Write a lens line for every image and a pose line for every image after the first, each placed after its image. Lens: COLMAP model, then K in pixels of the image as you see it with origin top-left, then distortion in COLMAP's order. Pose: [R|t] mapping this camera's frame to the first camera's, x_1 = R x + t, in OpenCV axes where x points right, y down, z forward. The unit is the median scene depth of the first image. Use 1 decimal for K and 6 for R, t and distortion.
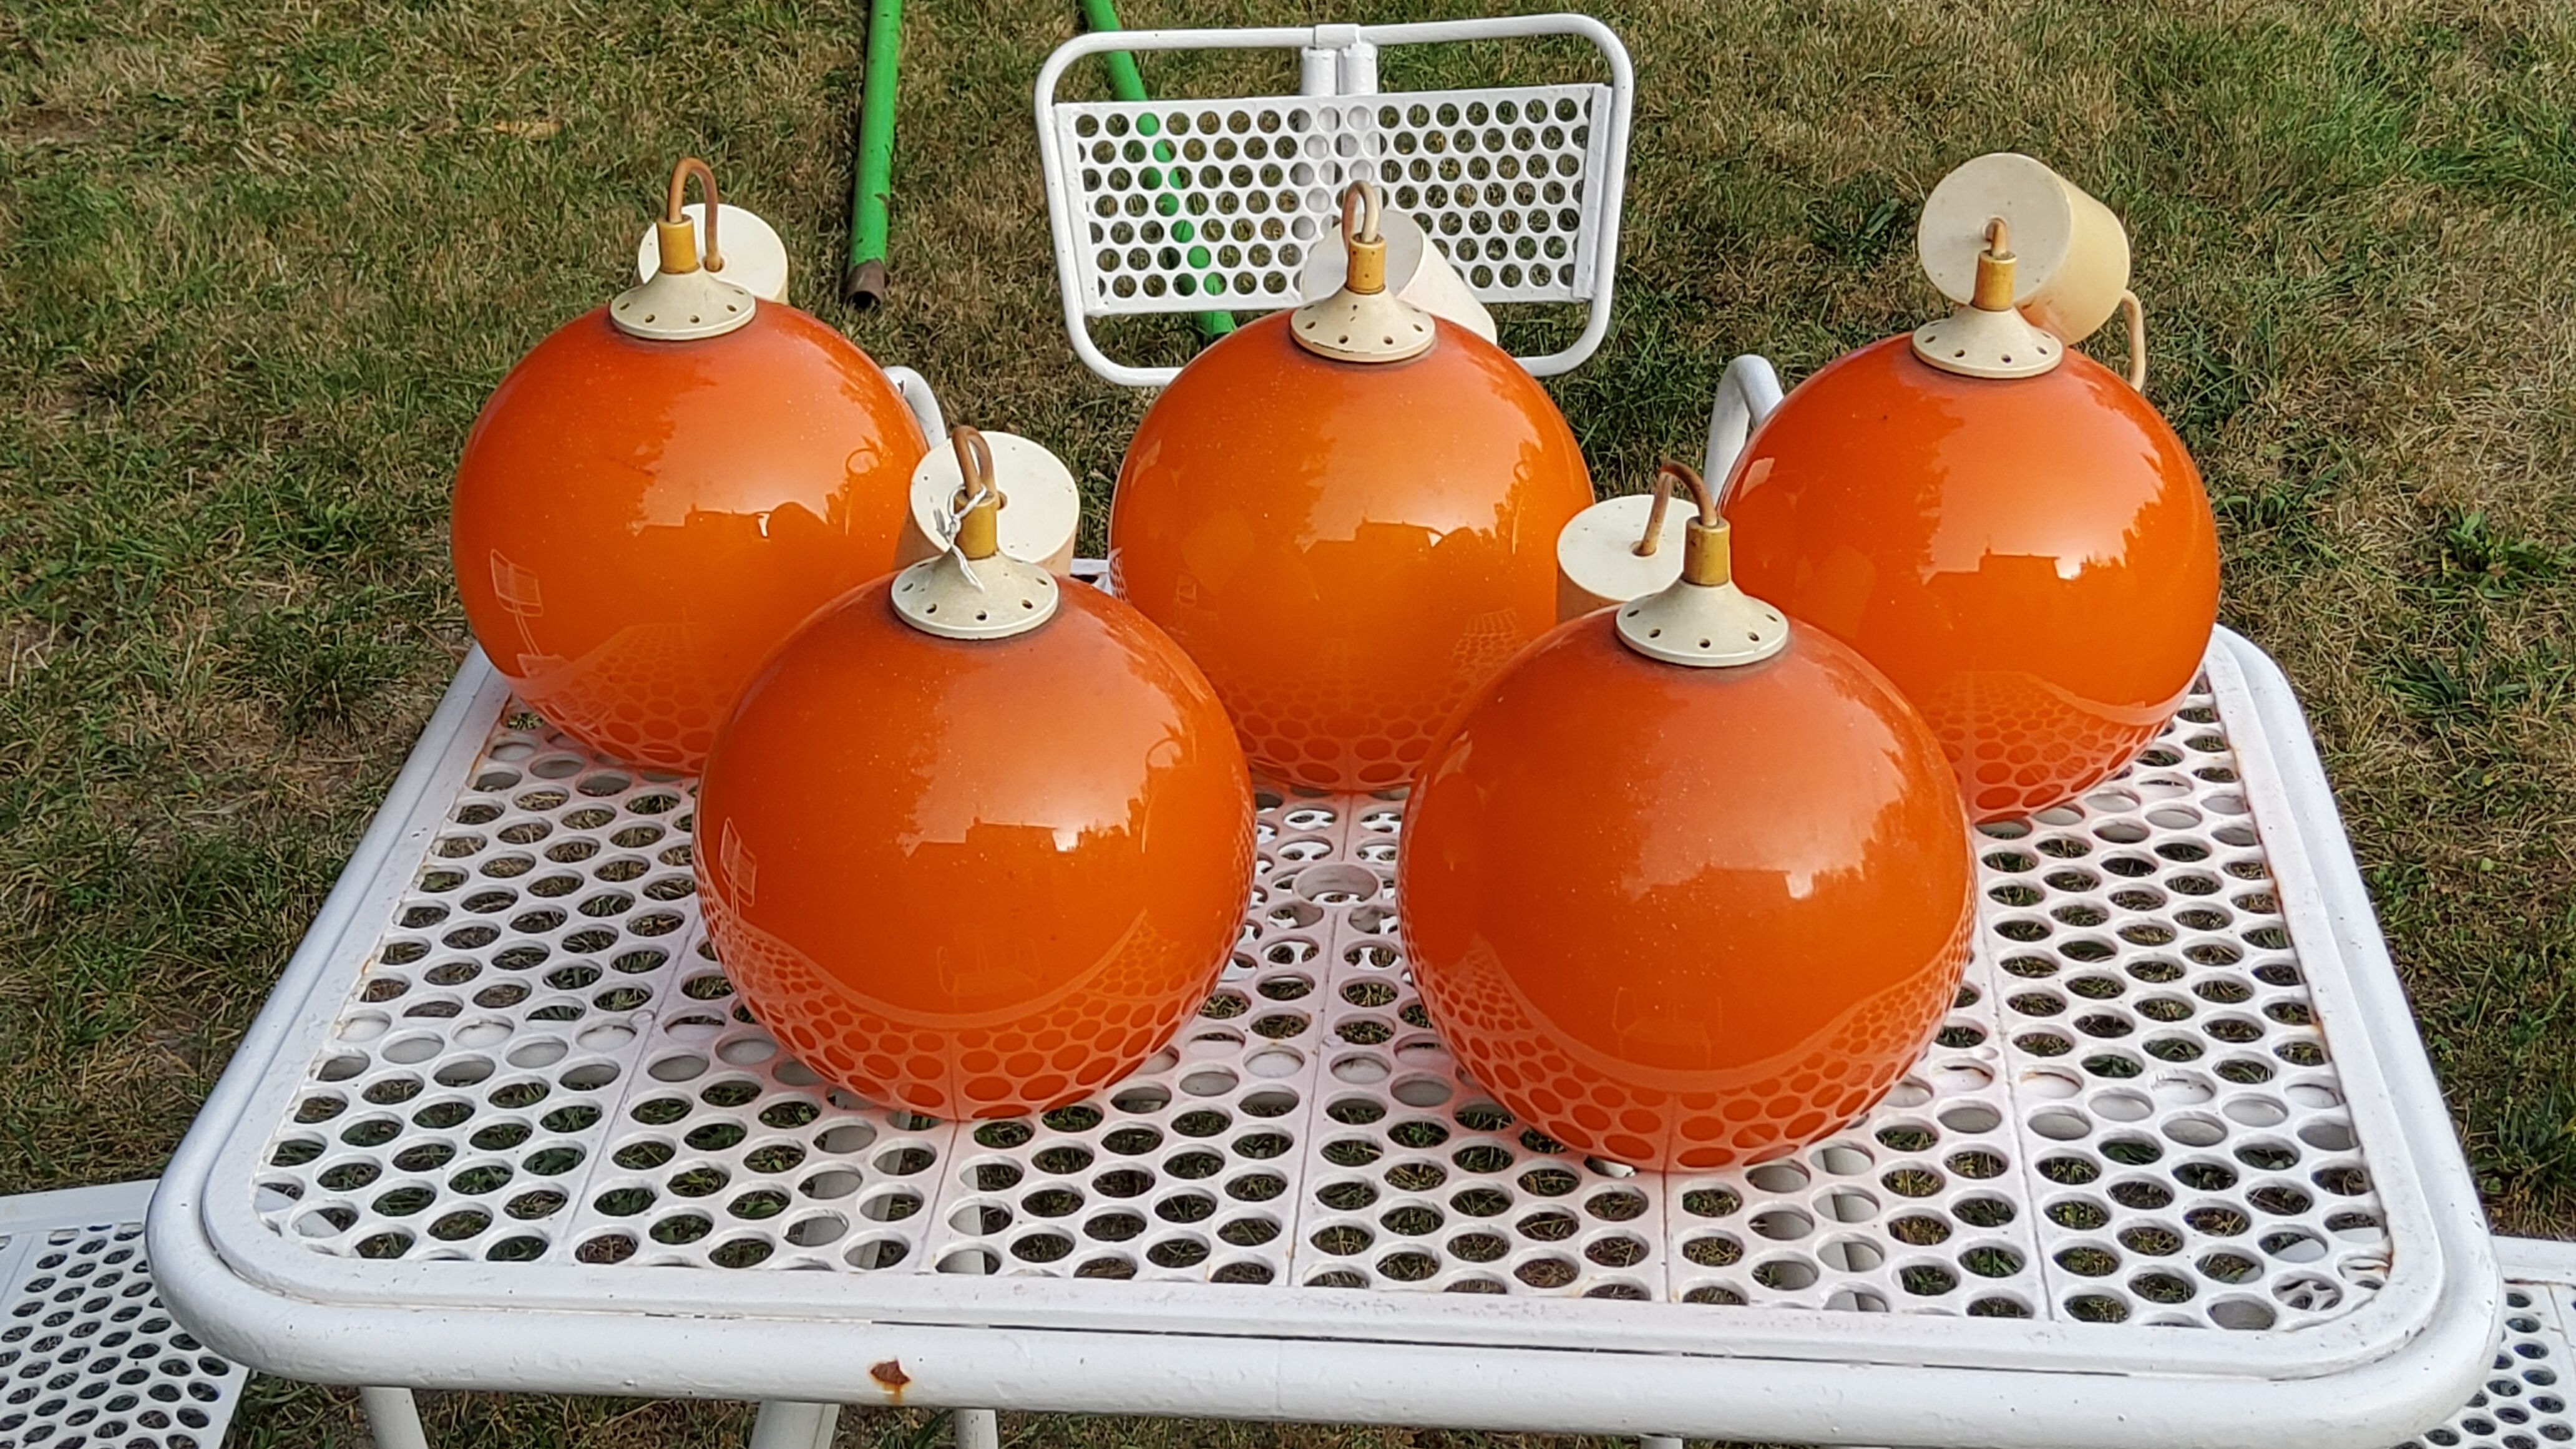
lens RADIAL K [[3712.5, 0, 1287.1], [0, 3712.5, 715.5], [0, 0, 1]] dist [0.170993, -0.479384]
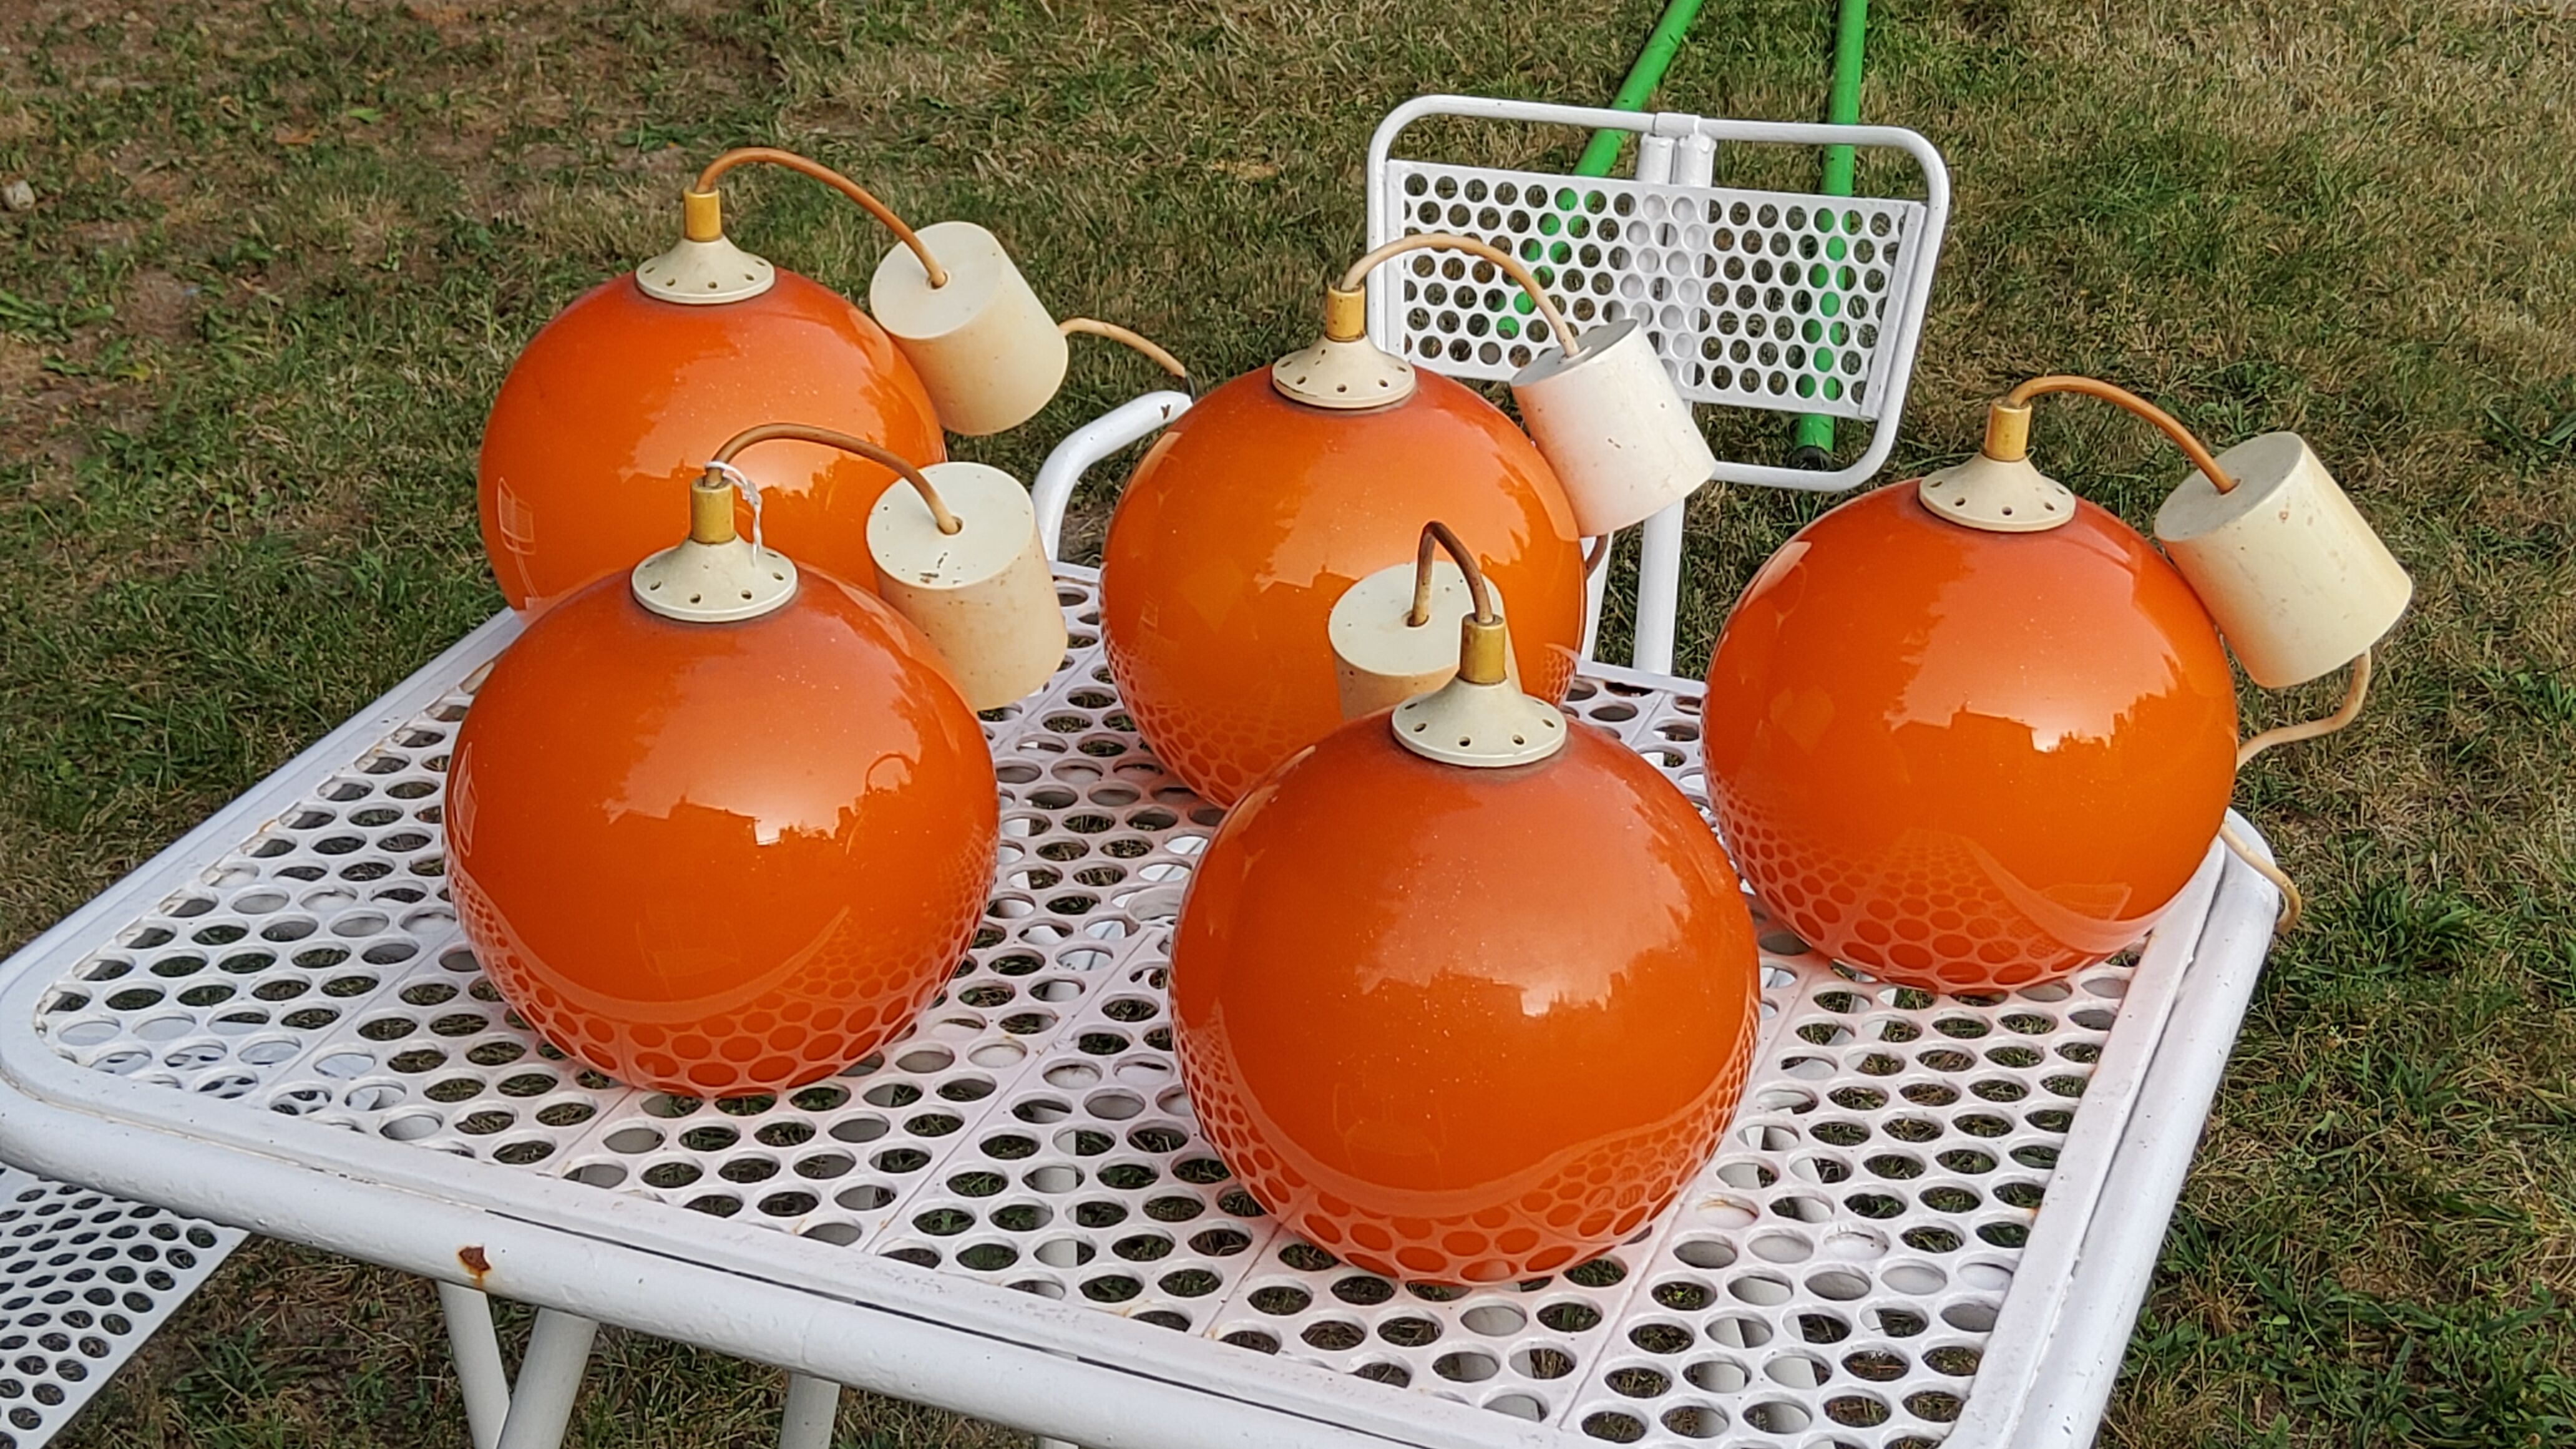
lens RADIAL K [[3773.5, 0, 1288.0], [0, 3773.5, 724.5], [0, 0, 1]] dist [0.175300, -0.631679]
pose [[0.954833, 0.154927, -0.253556, 0.195495], [-0.162138, 0.986738, -0.007660, -0.000613], [0.249007, 0.048425, 0.967290, 0.007305]]
